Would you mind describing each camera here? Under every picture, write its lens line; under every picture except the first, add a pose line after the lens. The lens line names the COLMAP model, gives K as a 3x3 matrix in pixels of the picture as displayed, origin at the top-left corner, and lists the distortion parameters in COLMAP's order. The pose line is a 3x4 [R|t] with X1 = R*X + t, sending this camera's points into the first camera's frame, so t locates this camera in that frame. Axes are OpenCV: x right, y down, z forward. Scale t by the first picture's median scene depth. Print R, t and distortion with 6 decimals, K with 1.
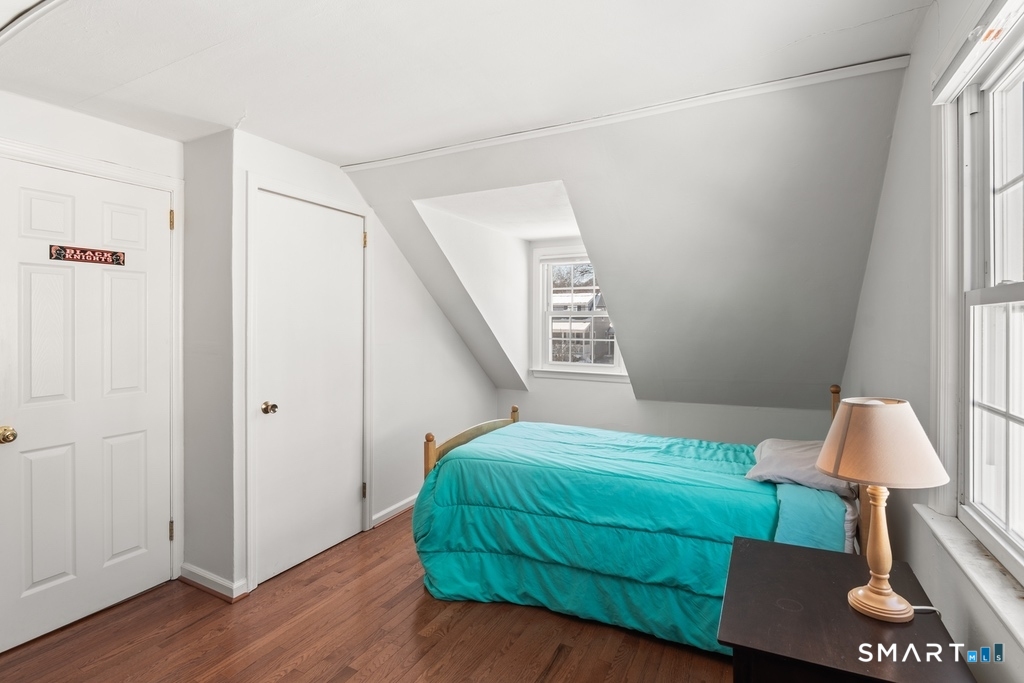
lens RADIAL K [[501.7, 0, 503.2], [0, 501.7, 308.5], [0, 0, 1]] dist [0.000817, 0.000185]
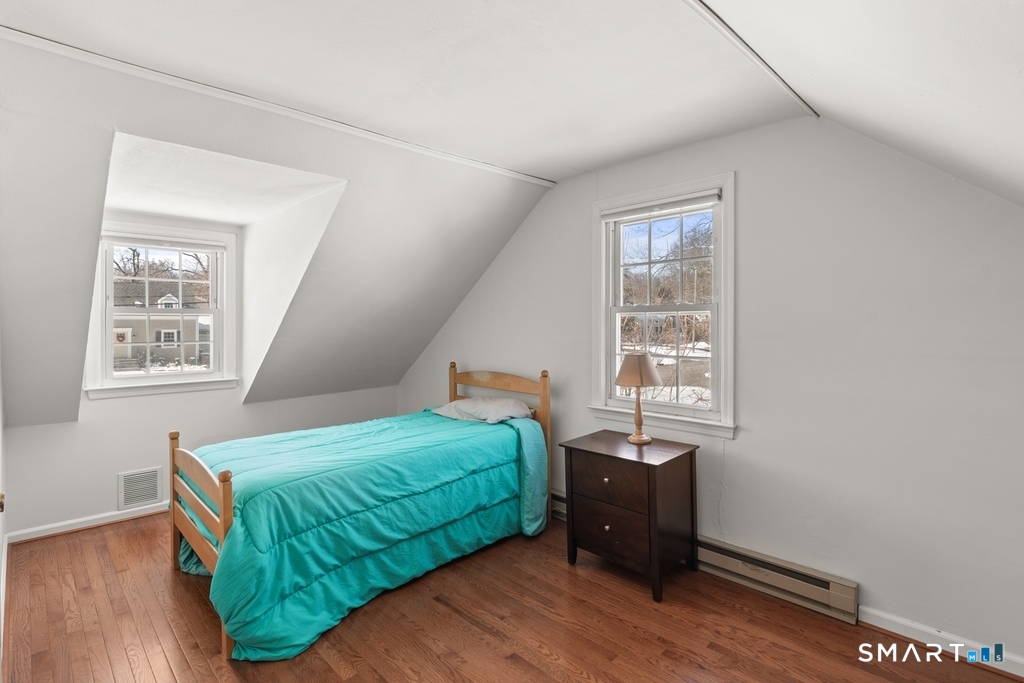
lens RADIAL K [[501.7, 0, 503.2], [0, 501.7, 308.5], [0, 0, 1]] dist [0.000817, 0.000185]
pose [[0.311824, 0.021726, 0.949891, -0.845108], [-0.022311, 0.999630, -0.015540, 0.012531], [-0.949878, -0.016348, 0.312194, 0.439954]]
